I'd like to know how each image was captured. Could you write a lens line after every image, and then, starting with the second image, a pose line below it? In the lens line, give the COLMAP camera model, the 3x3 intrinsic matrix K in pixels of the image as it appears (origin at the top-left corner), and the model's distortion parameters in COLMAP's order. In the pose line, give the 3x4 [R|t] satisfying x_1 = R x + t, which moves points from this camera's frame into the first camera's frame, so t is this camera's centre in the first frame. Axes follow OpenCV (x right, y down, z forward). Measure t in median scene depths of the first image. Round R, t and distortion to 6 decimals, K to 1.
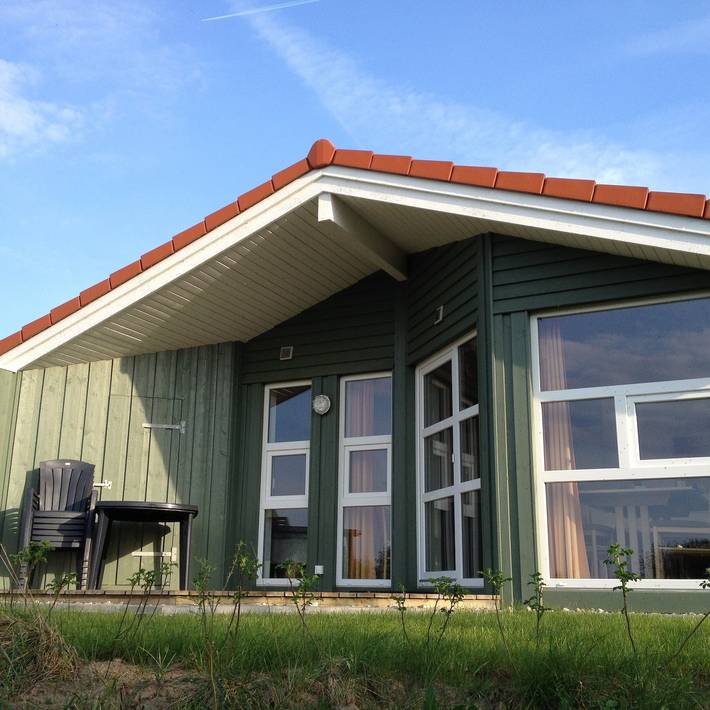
lens RADIAL K [[863.1, 0, 355.0], [0, 863.1, 355.0], [0, 0, 1]] dist [-0.016401, -0.004908]
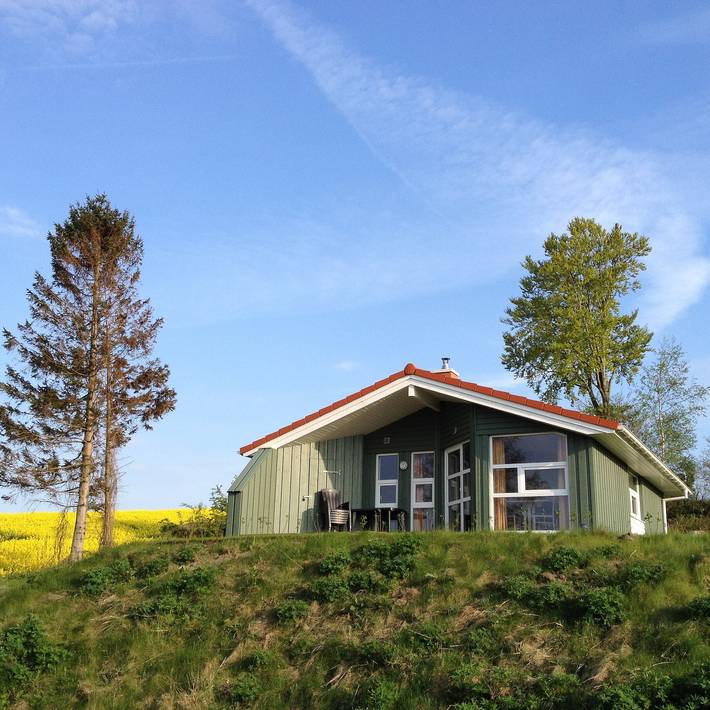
lens RADIAL K [[863.1, 0, 355.0], [0, 863.1, 355.0], [0, 0, 1]] dist [-0.016401, -0.004908]
pose [[0.999913, 0.010215, 0.008317, -0.224498], [-0.010010, 0.999655, -0.024301, -0.211336], [-0.008563, 0.024215, 0.999670, -1.570756]]
